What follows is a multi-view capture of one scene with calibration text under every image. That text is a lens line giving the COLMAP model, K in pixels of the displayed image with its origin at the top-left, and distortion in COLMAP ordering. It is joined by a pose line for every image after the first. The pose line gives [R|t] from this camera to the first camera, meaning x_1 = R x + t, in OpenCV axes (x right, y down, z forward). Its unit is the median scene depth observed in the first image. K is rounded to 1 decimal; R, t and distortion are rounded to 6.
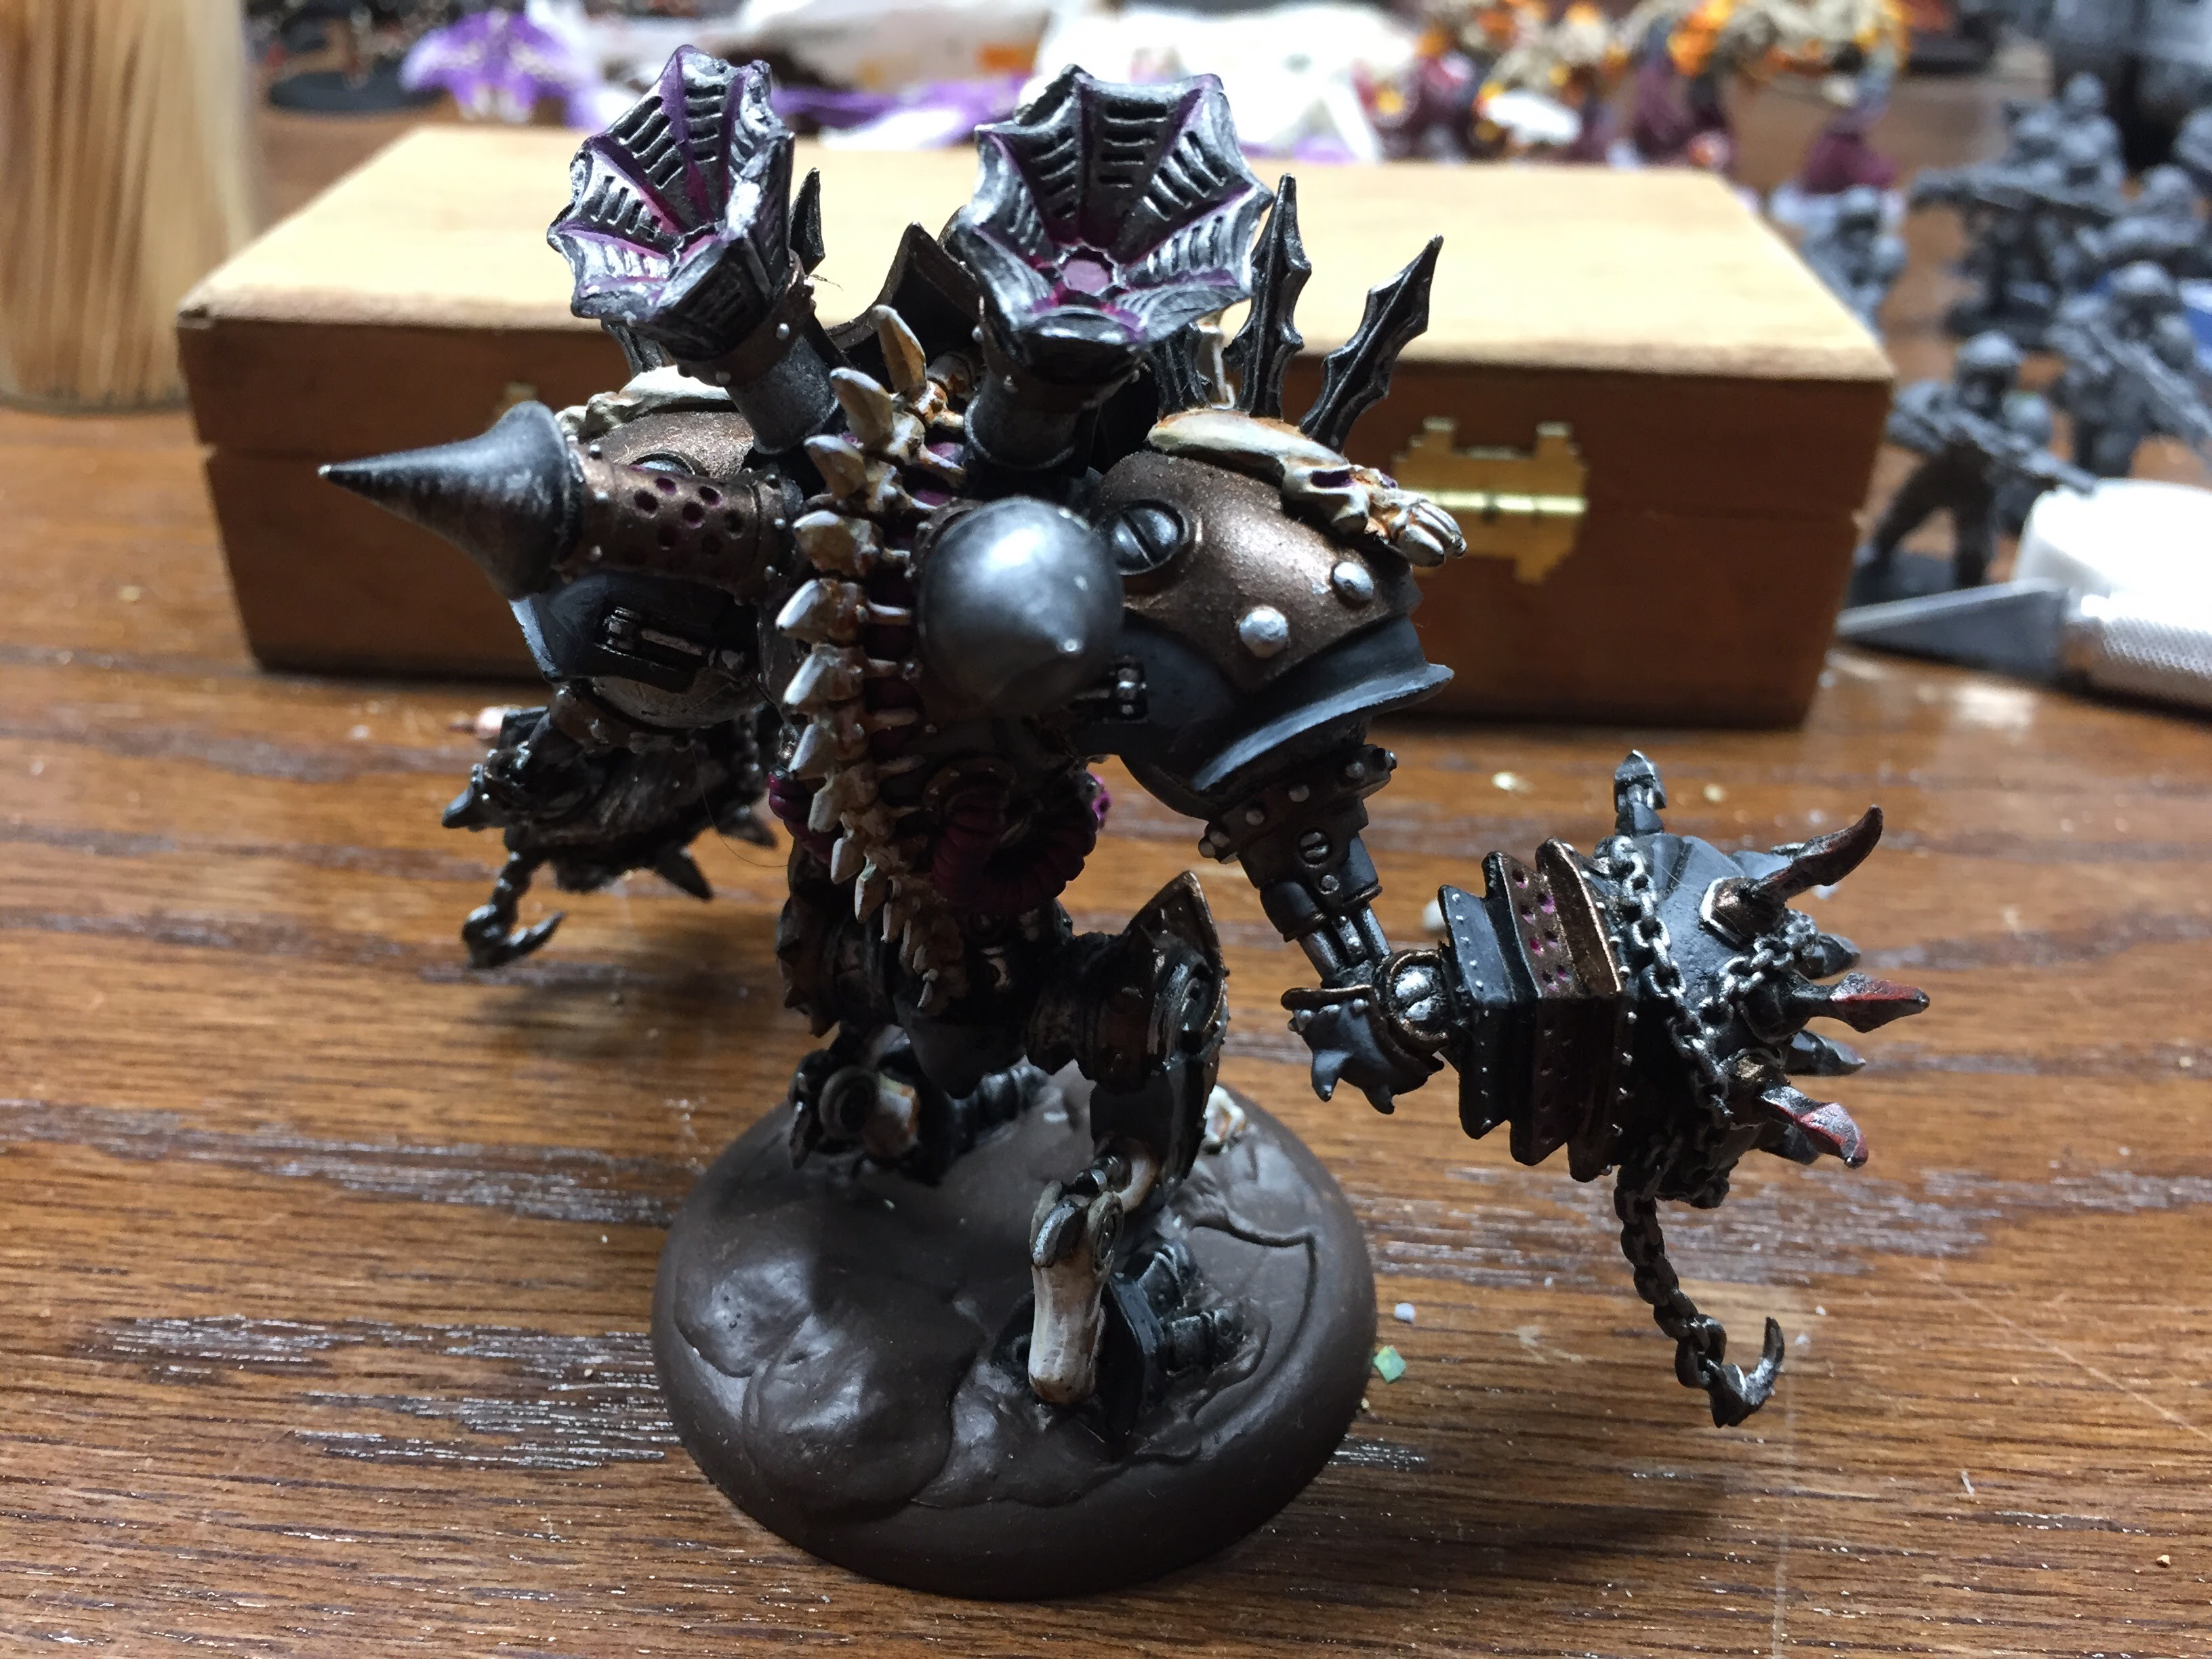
lens RADIAL K [[1988.1, 0, 1114.3], [0, 1988.1, 837.3], [0, 0, 1]] dist [0.073956, -0.164783]
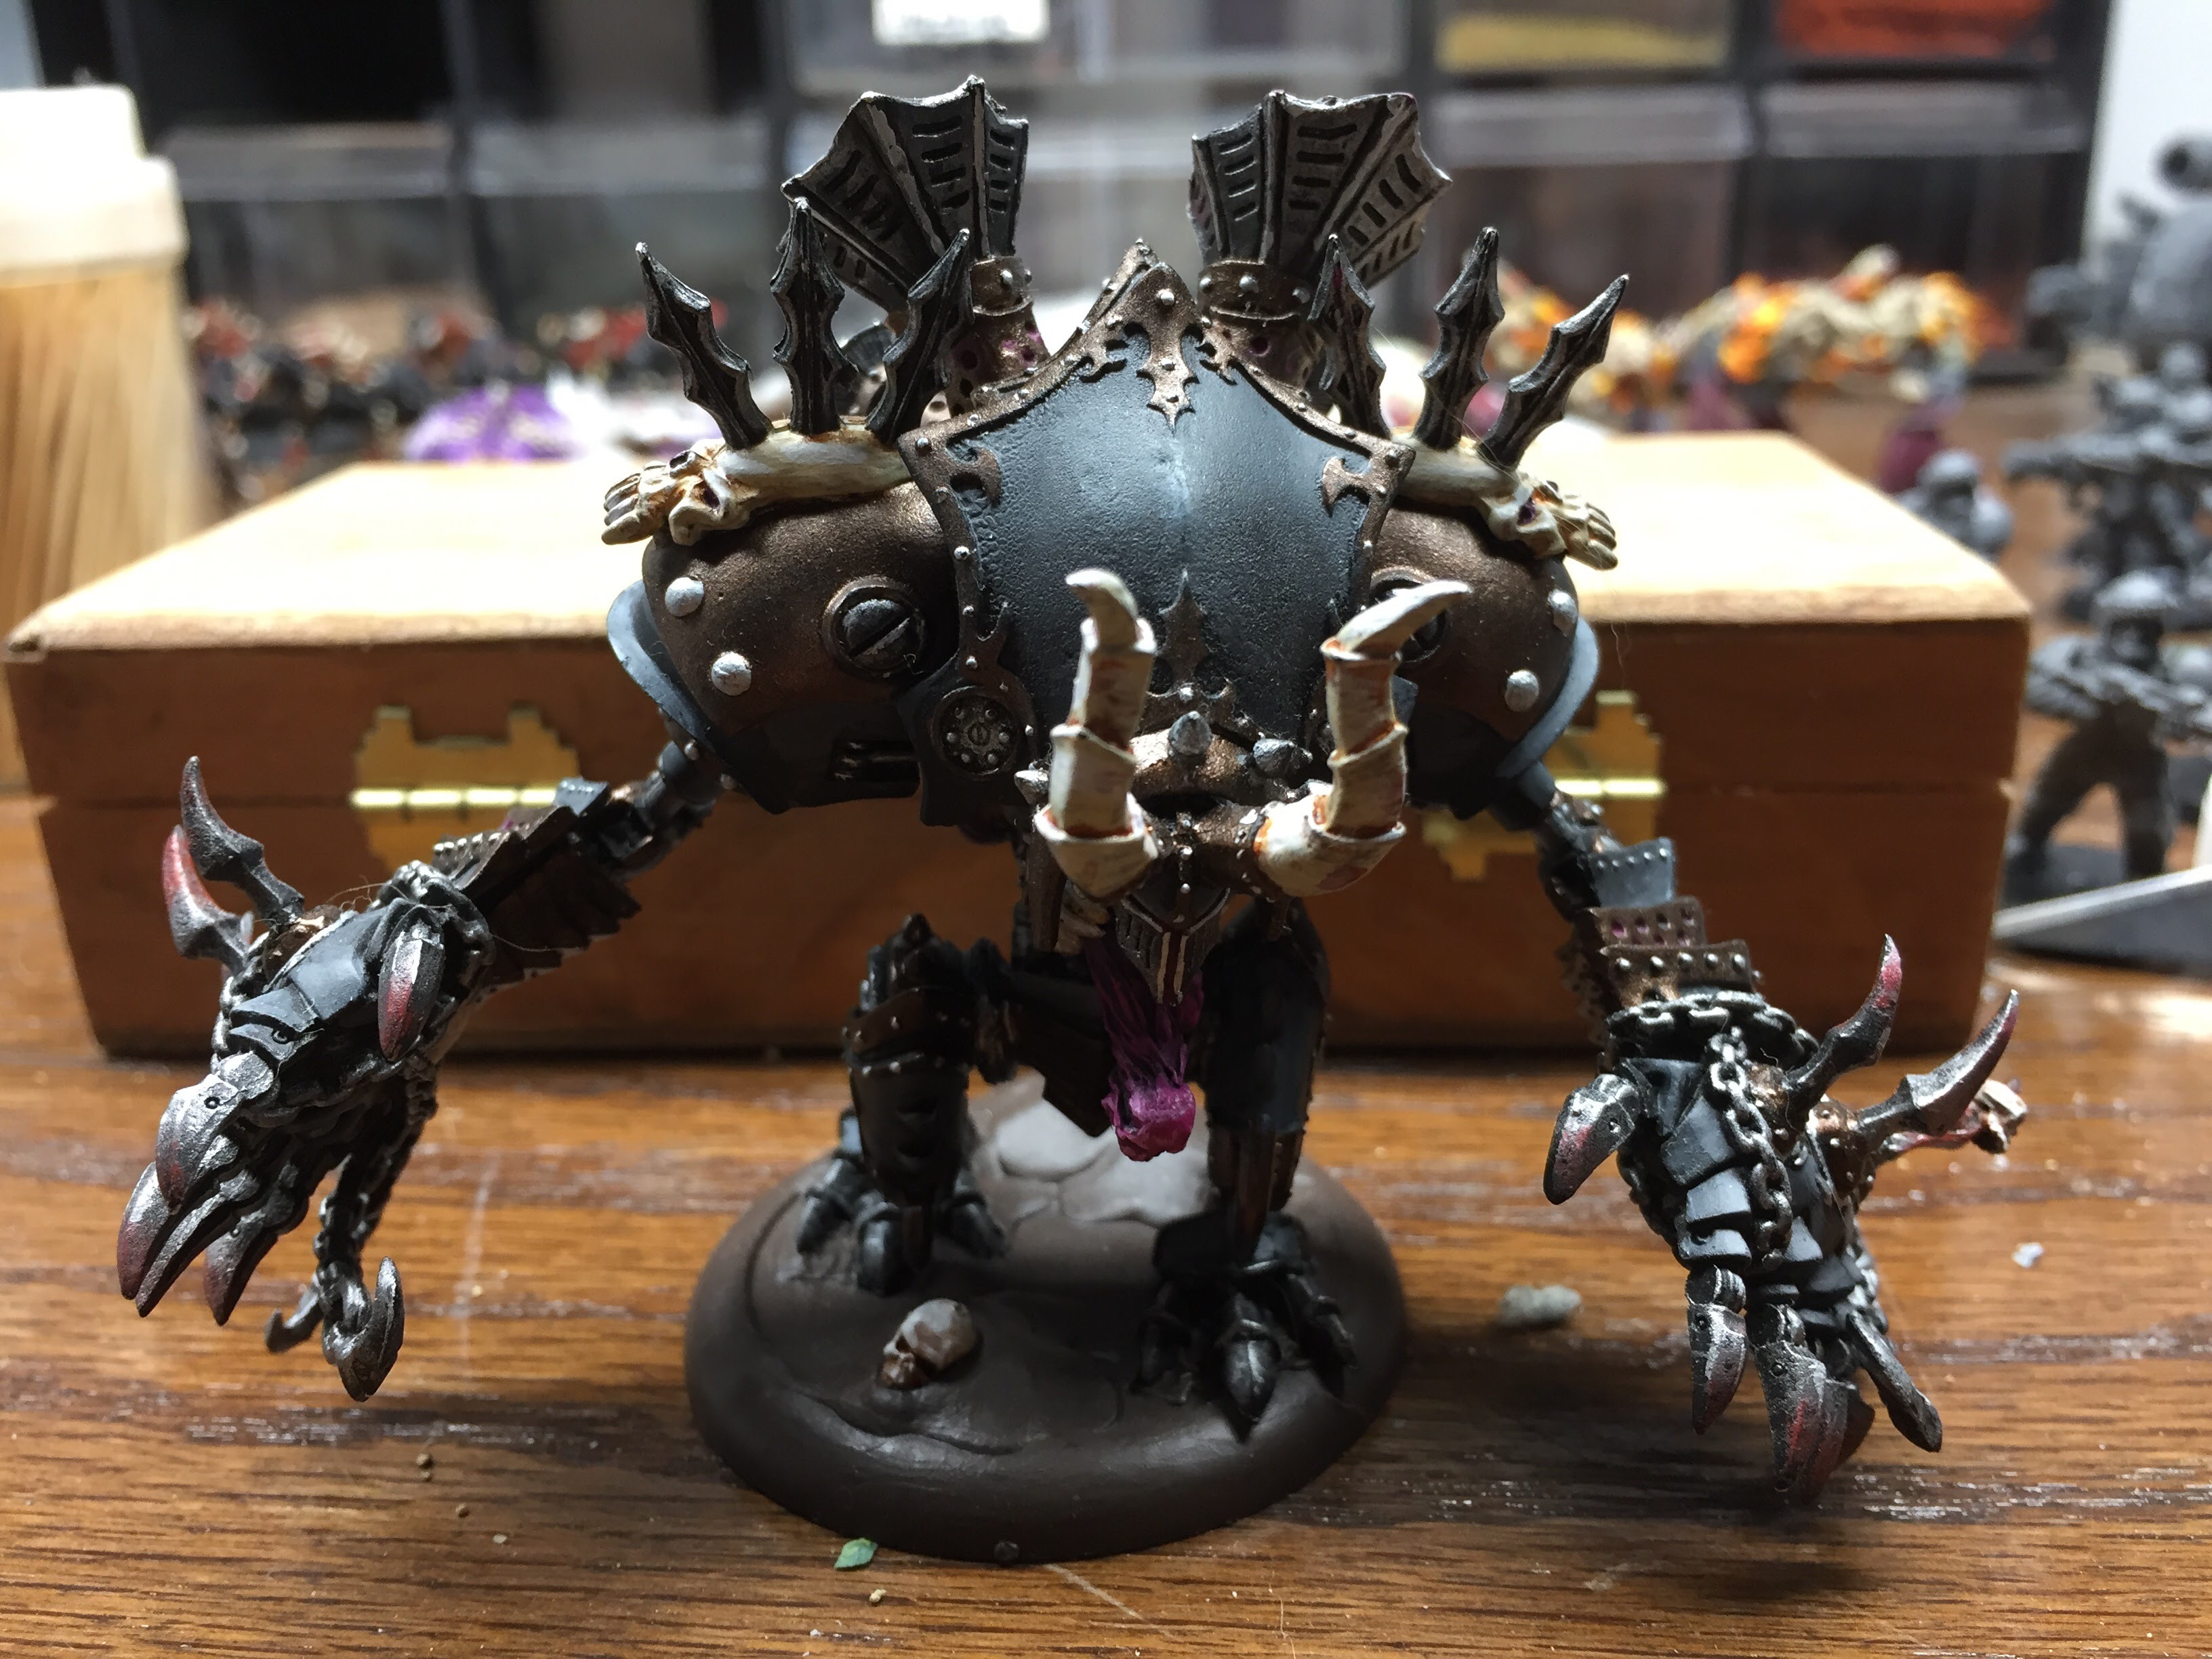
lens RADIAL K [[1988.1, 0, 1110.9], [0, 1988.1, 830.4], [0, 0, 1]] dist [0.073956, -0.164783]
pose [[0.997686, -0.046588, -0.049512, 0.049255], [0.035866, 0.979378, -0.198830, 0.006460], [0.057754, 0.196594, 0.978783, 0.188920]]
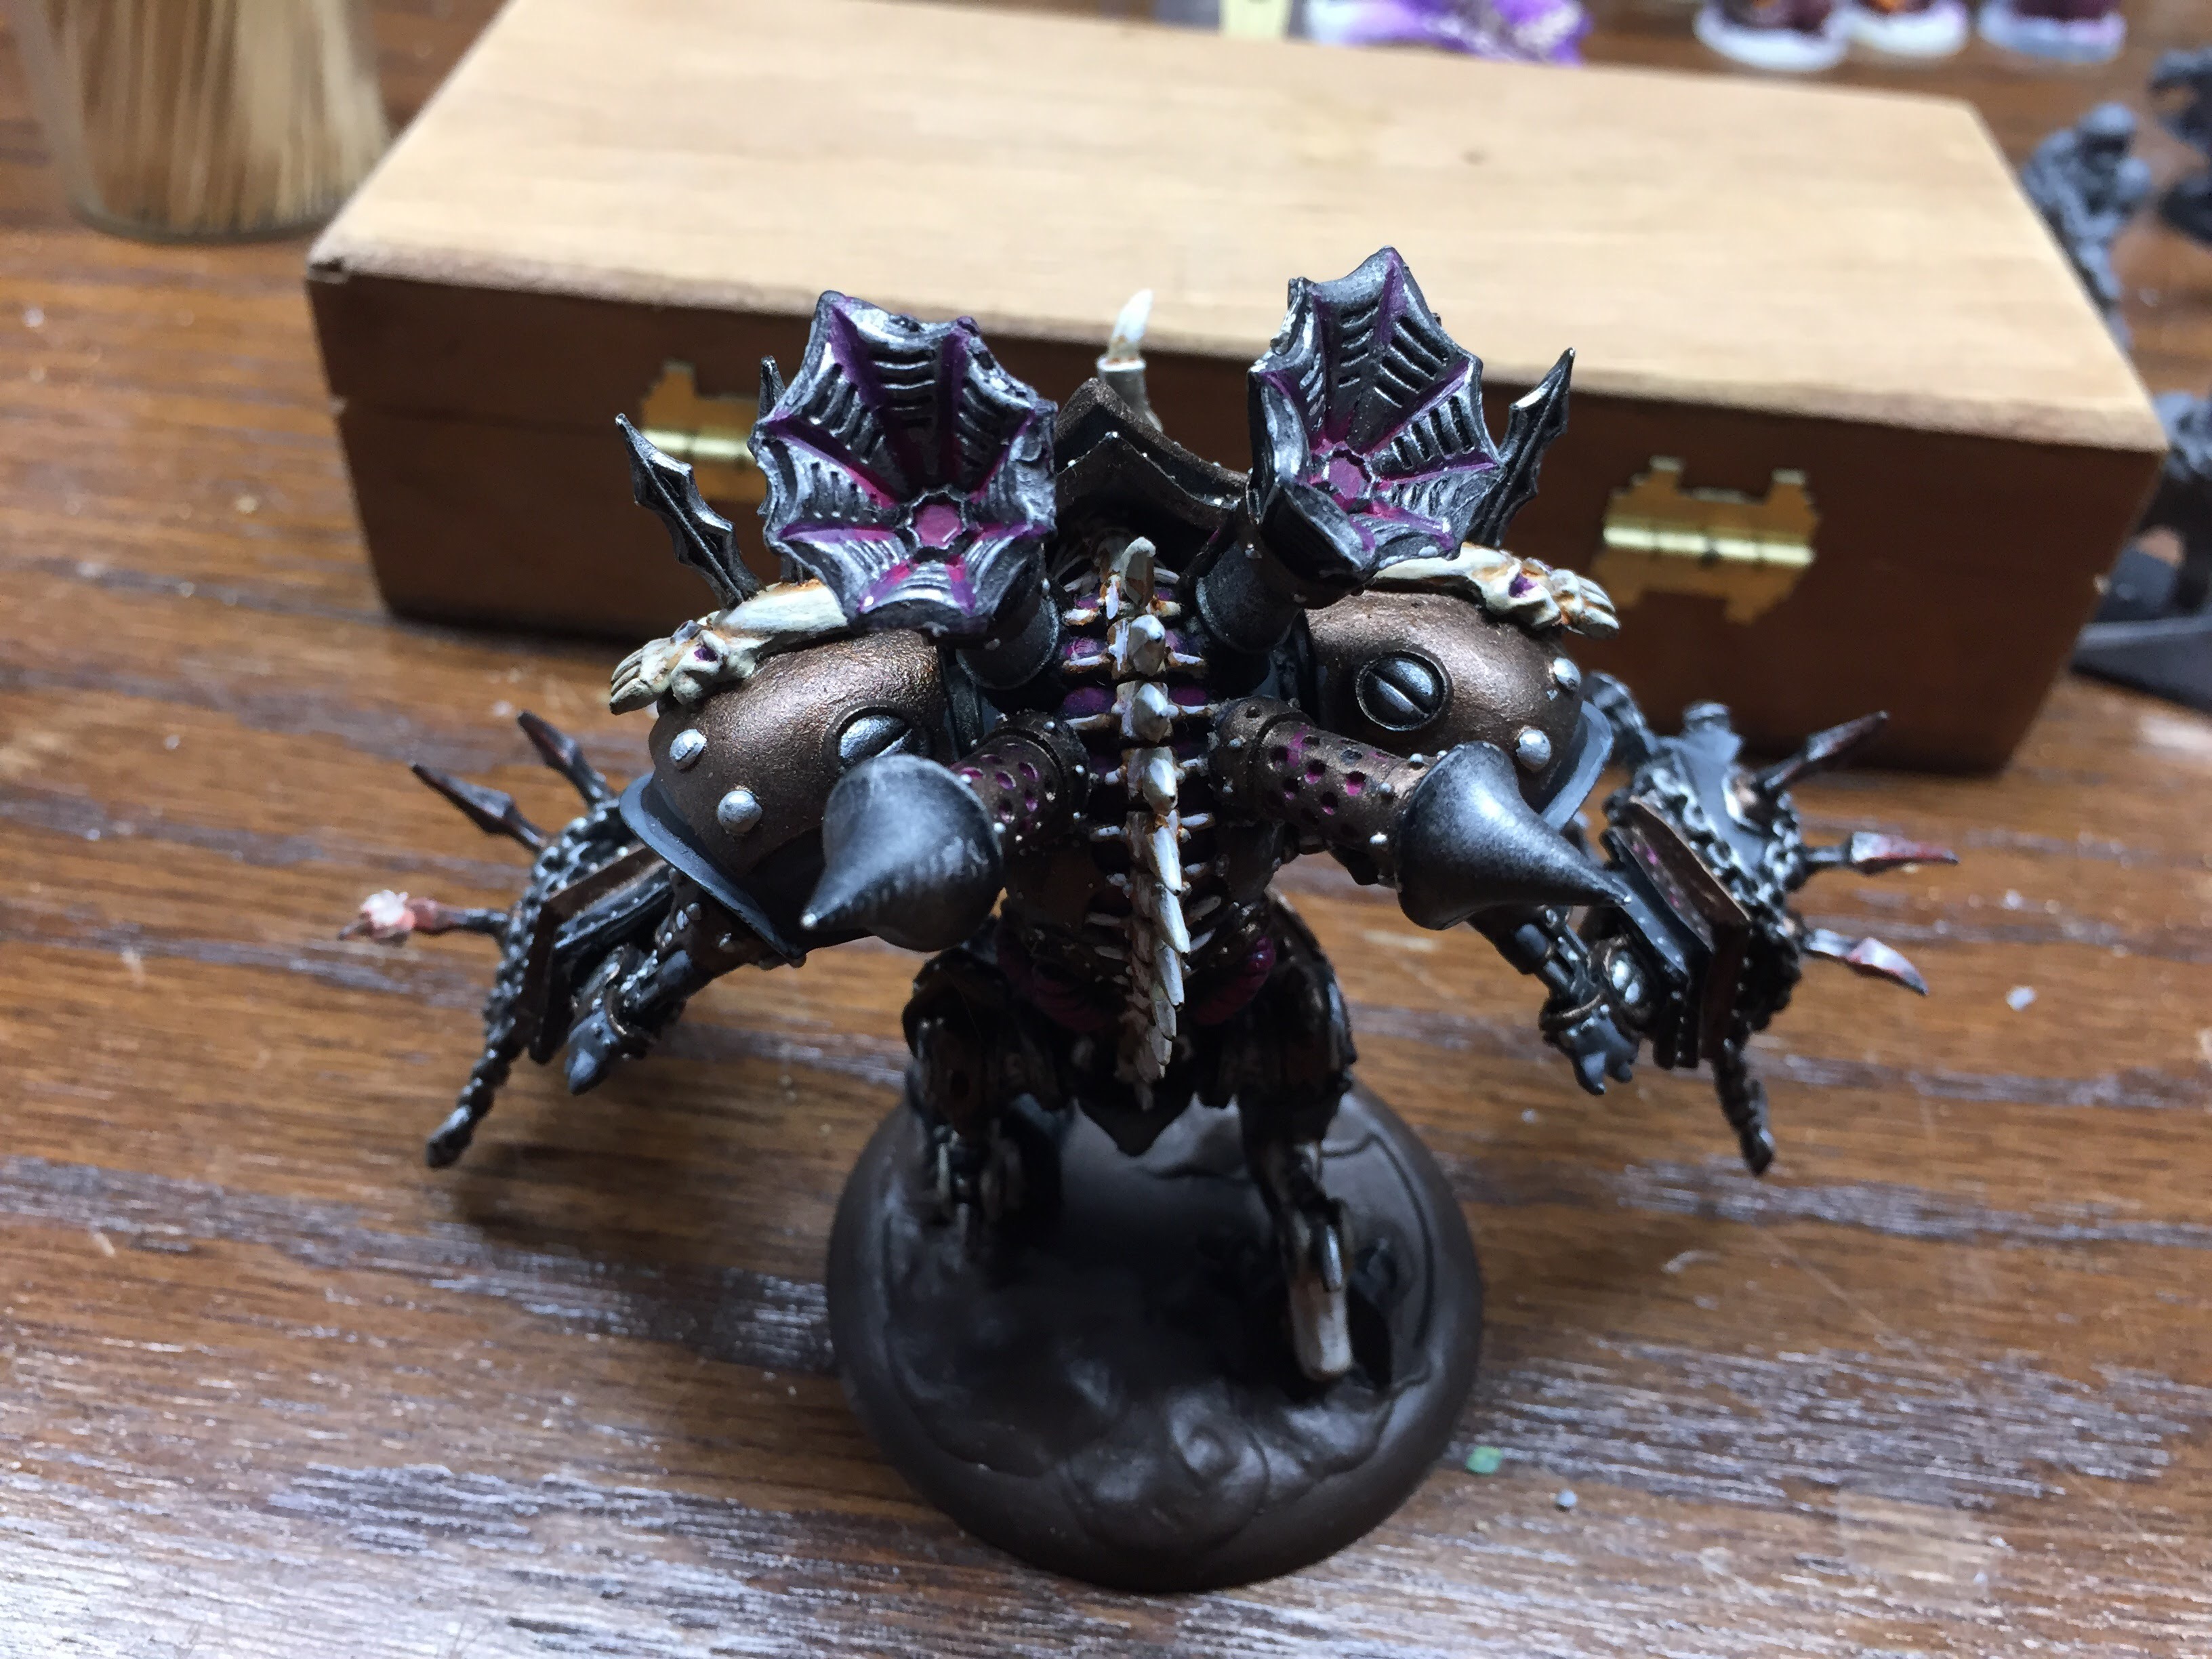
lens RADIAL K [[1988.1, 0, 1107.2], [0, 1988.1, 836.5], [0, 0, 1]] dist [0.073956, -0.164783]
pose [[0.998135, 0.060595, -0.007337, -0.077601], [-0.058084, 0.979893, 0.190882, -0.197123], [0.018756, -0.190100, 0.981586, 0.052601]]
